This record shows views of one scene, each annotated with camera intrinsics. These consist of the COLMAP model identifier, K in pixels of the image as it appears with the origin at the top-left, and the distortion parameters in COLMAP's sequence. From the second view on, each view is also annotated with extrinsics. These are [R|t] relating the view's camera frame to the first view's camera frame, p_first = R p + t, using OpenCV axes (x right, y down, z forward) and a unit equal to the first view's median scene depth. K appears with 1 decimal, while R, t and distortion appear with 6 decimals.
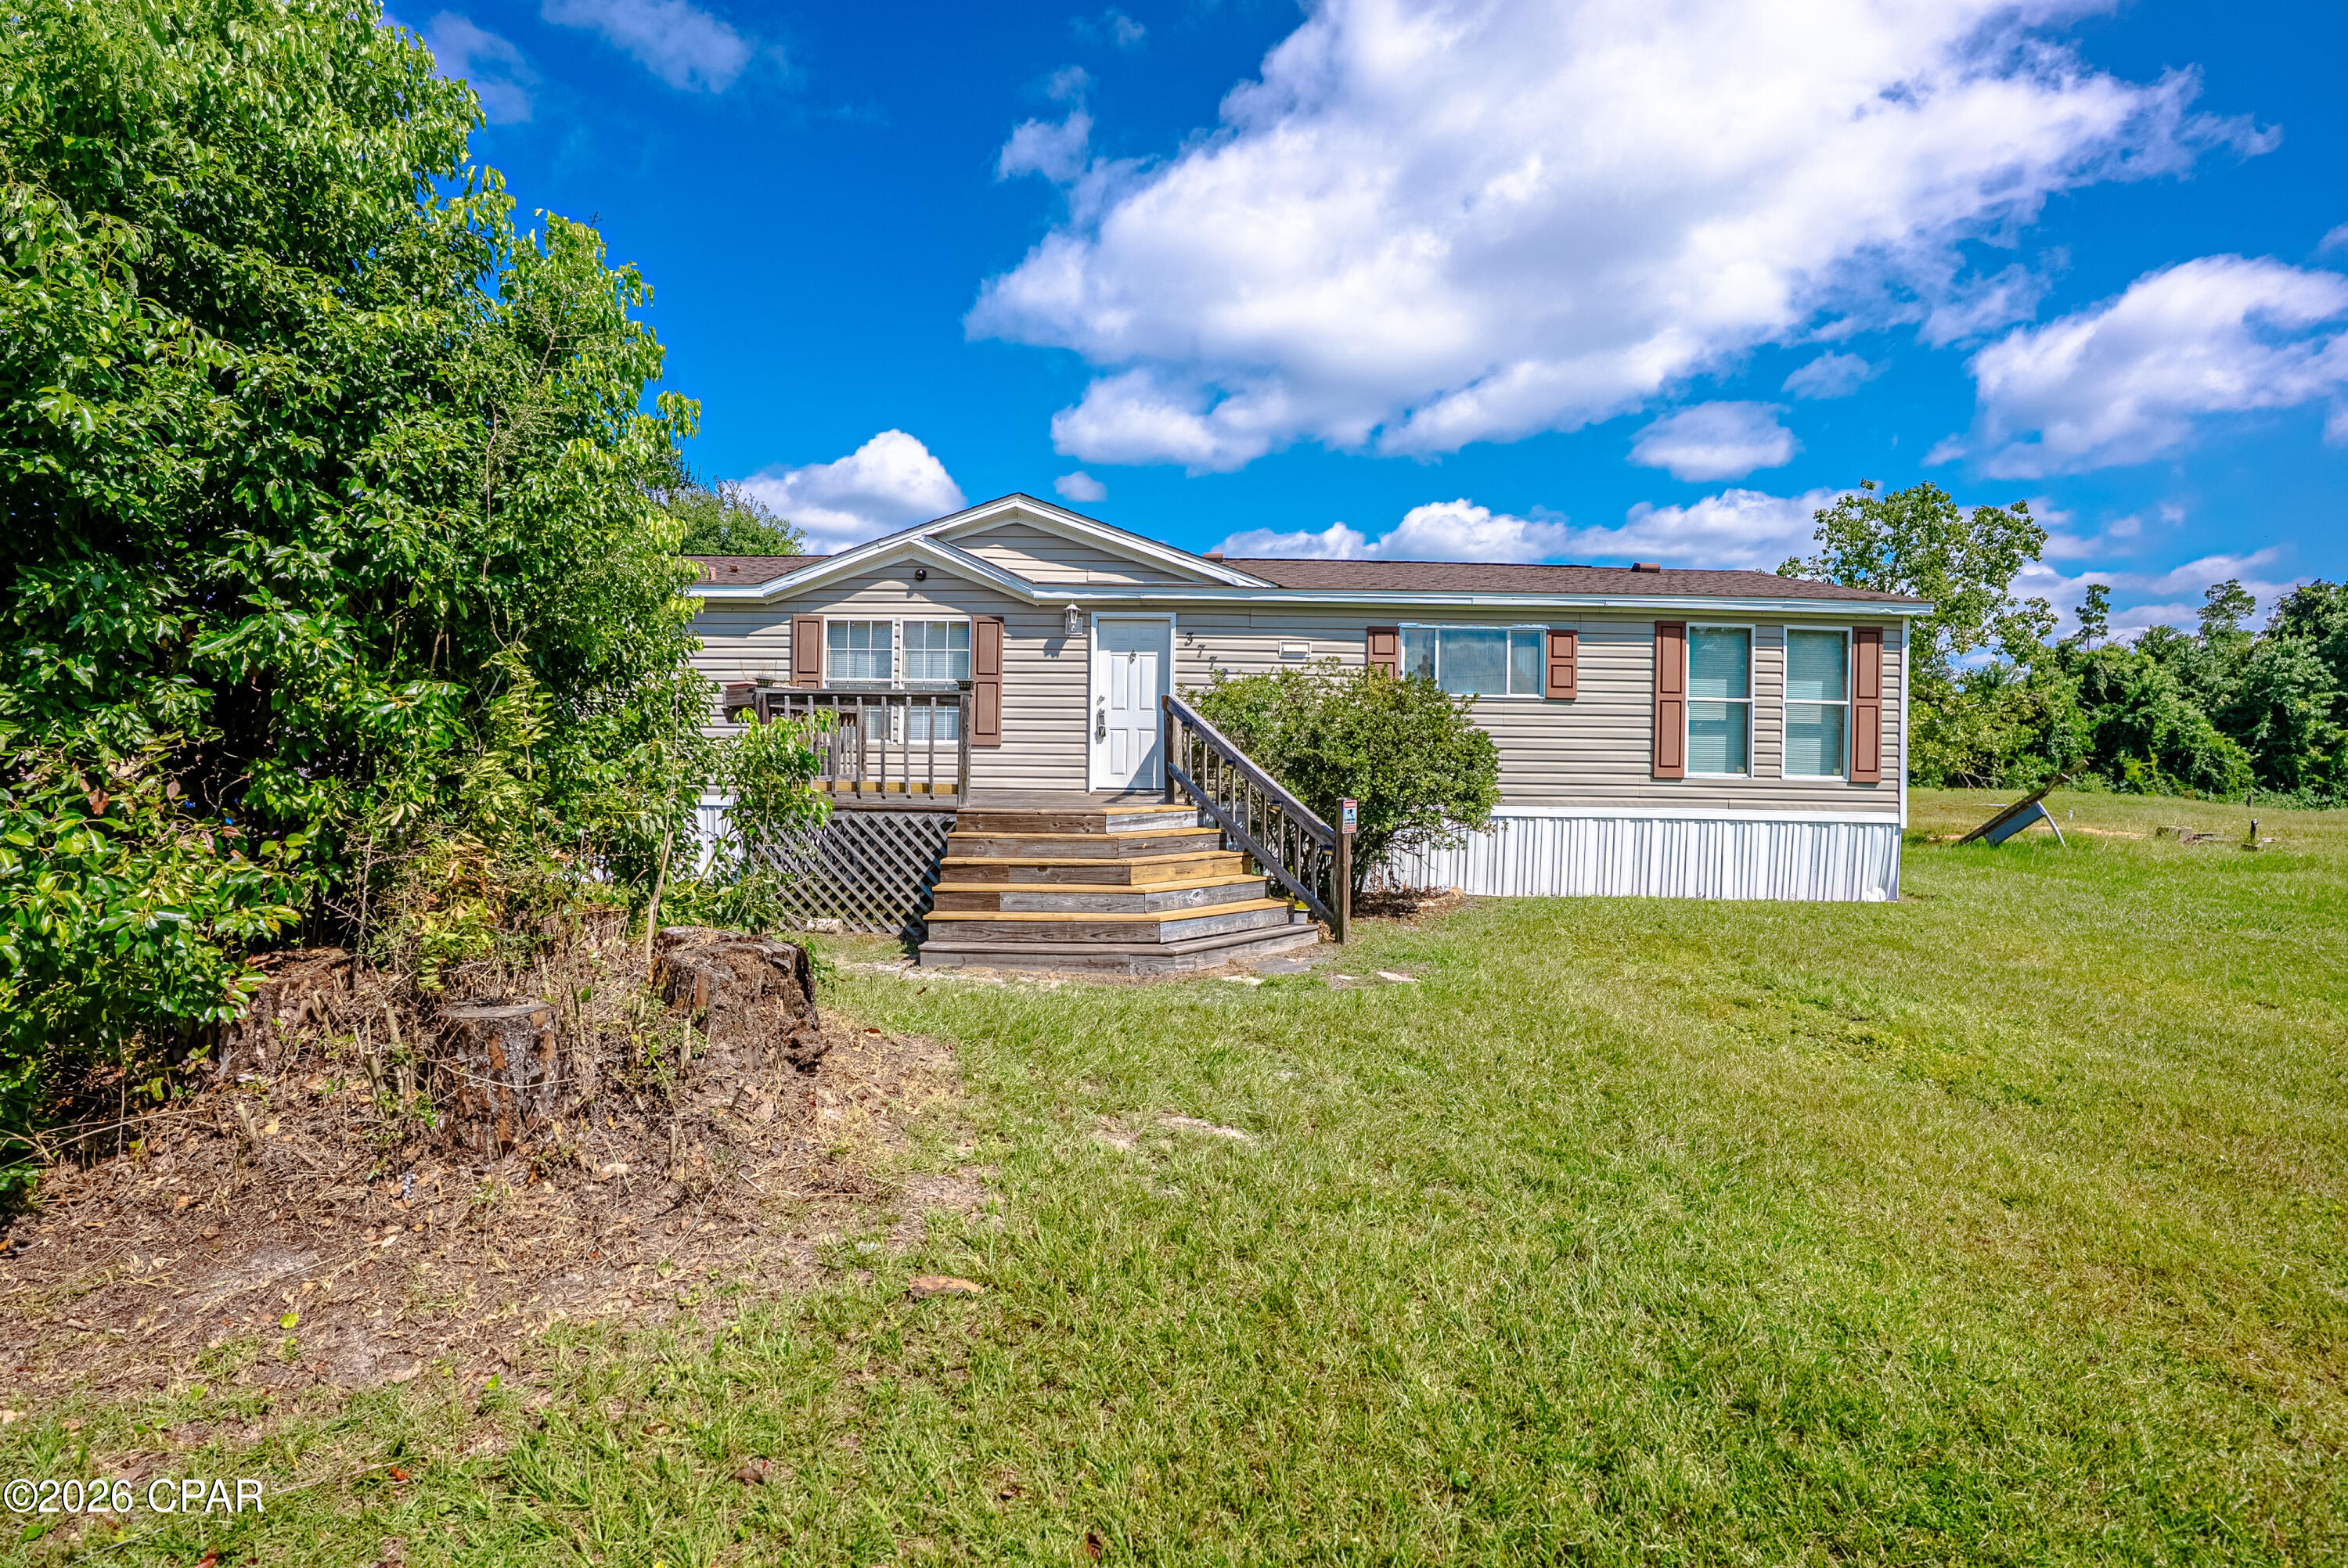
lens RADIAL K [[1140.6, 0, 1173.4], [0, 1140.6, 778.1], [0, 0, 1]] dist [-0.032291, 0.001353]
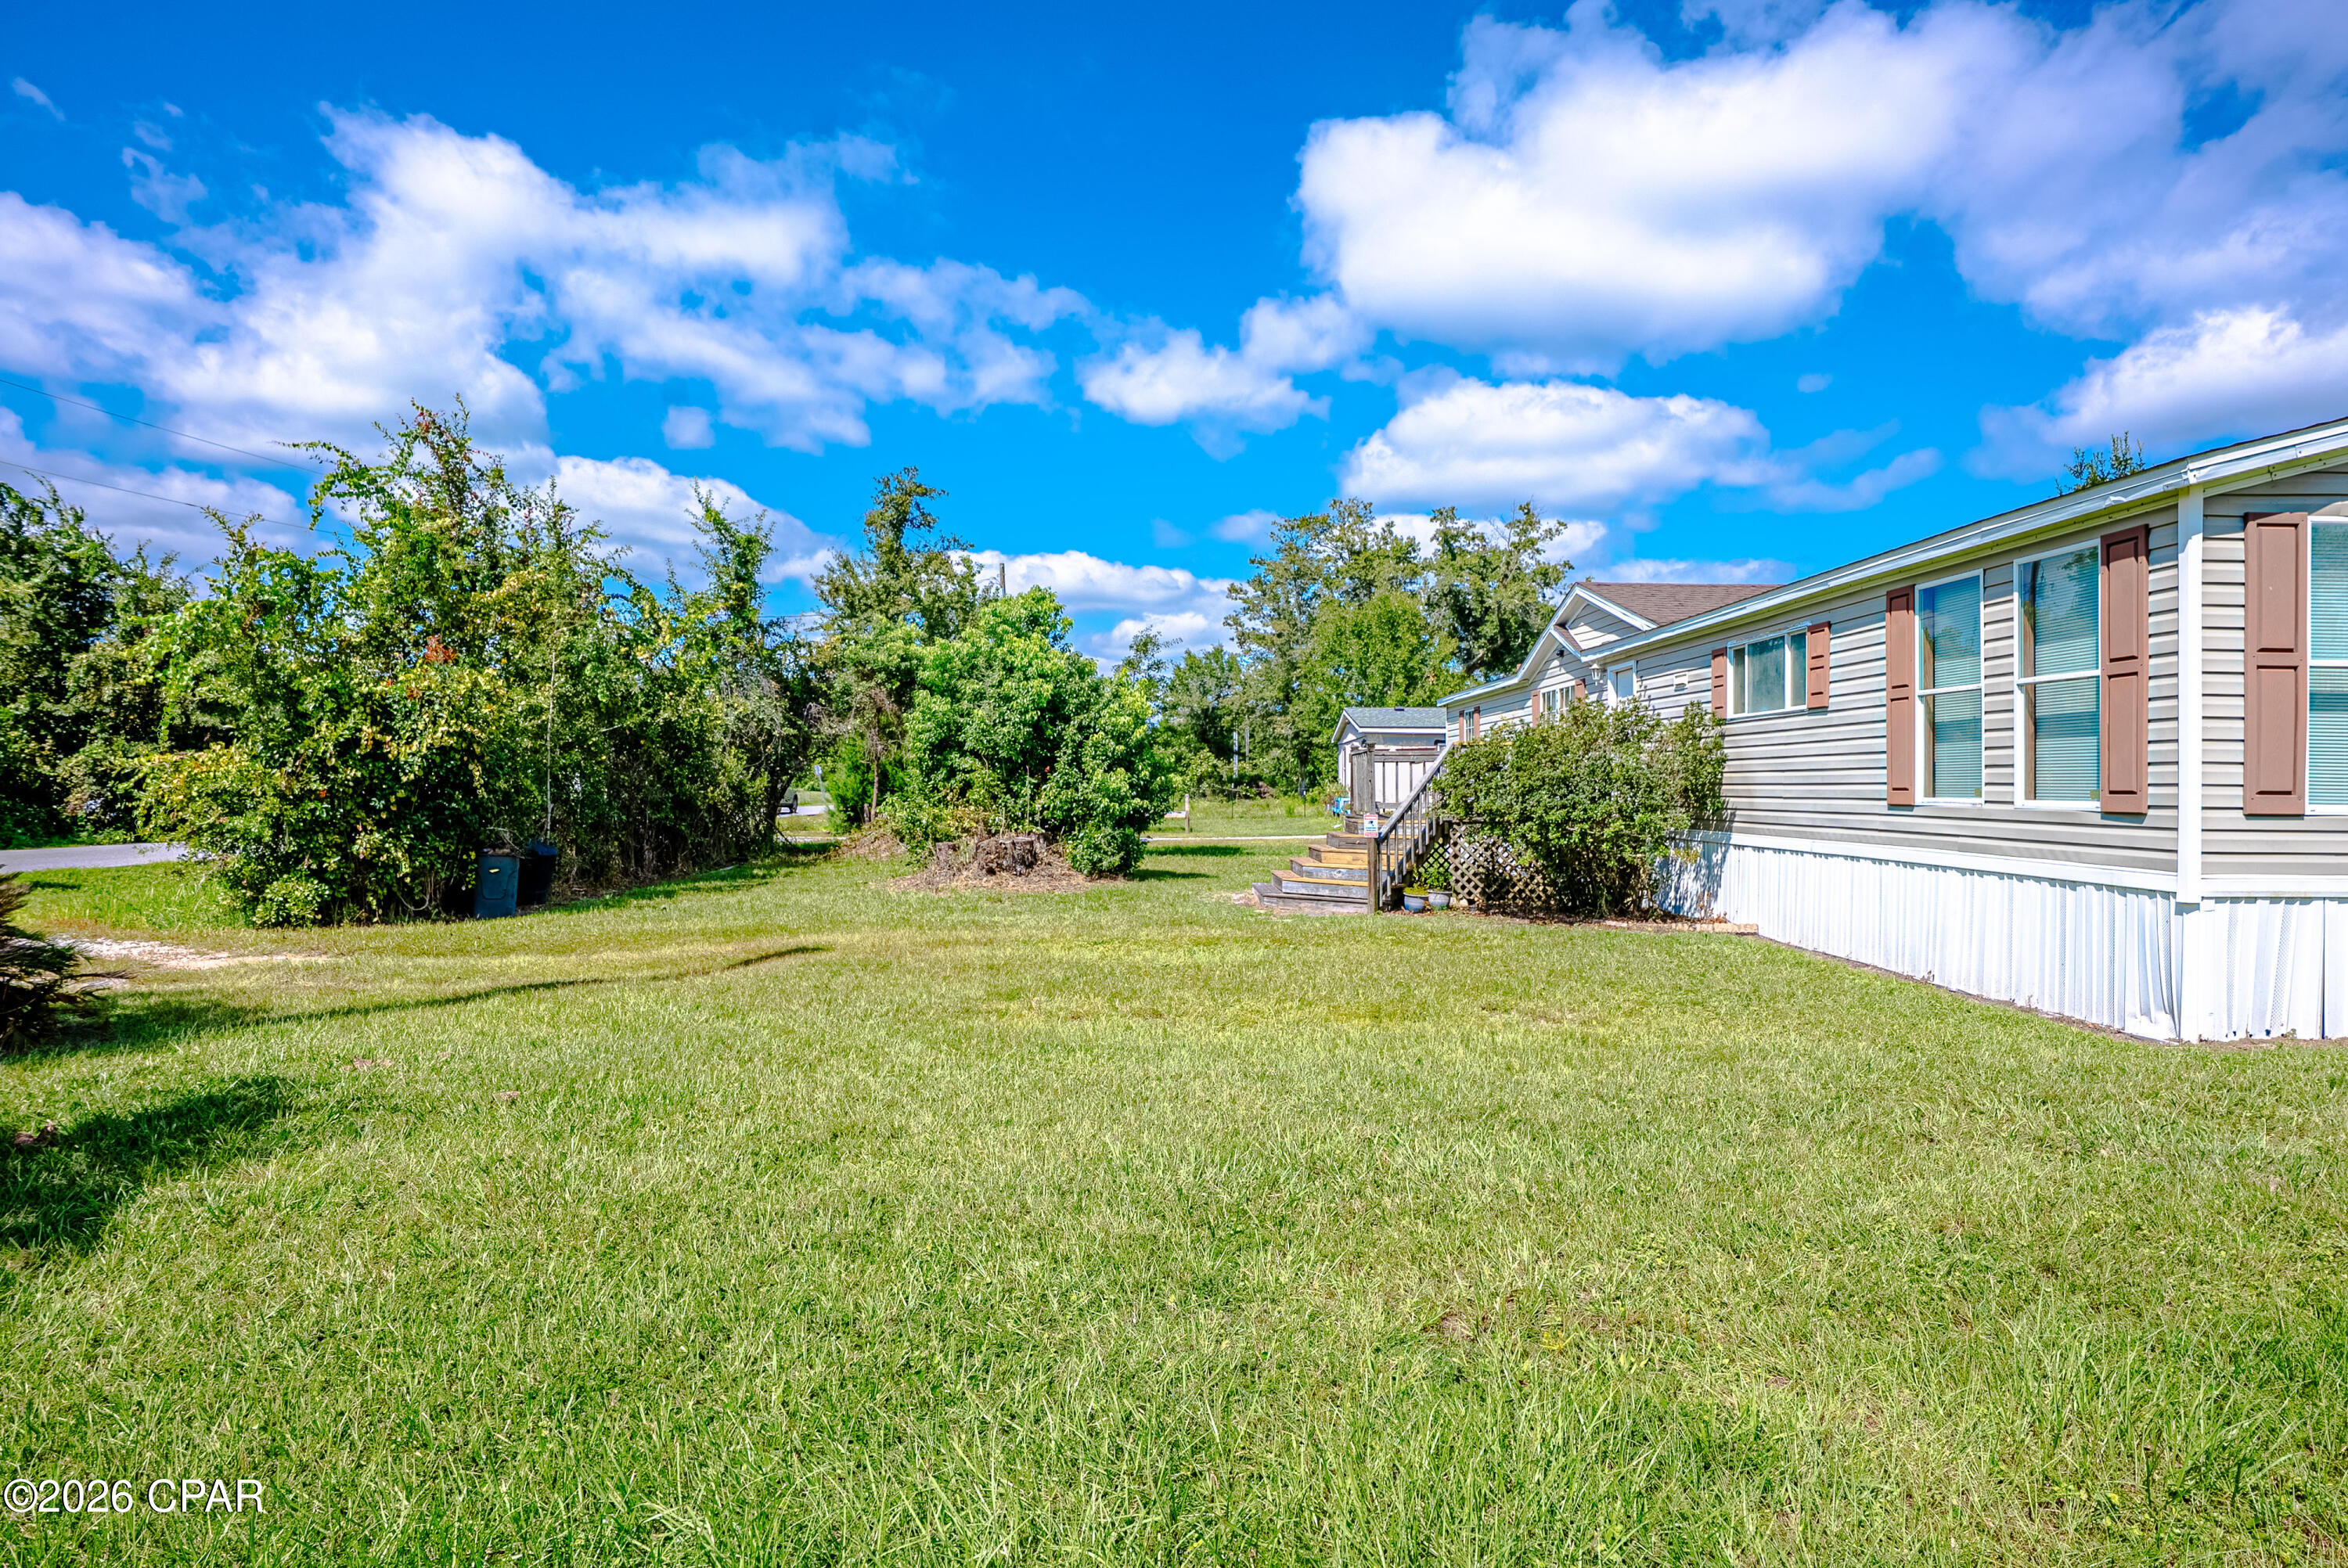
lens RADIAL K [[1195.0, 0, 1176.5], [0, 1195.0, 786.8], [0, 0, 1]] dist [-0.004896, -0.000501]
pose [[0.019947, -0.014307, -0.999699, 1.186026], [-0.035082, 0.999272, -0.015001, 0.016040], [0.999185, 0.035370, 0.019430, 0.526382]]
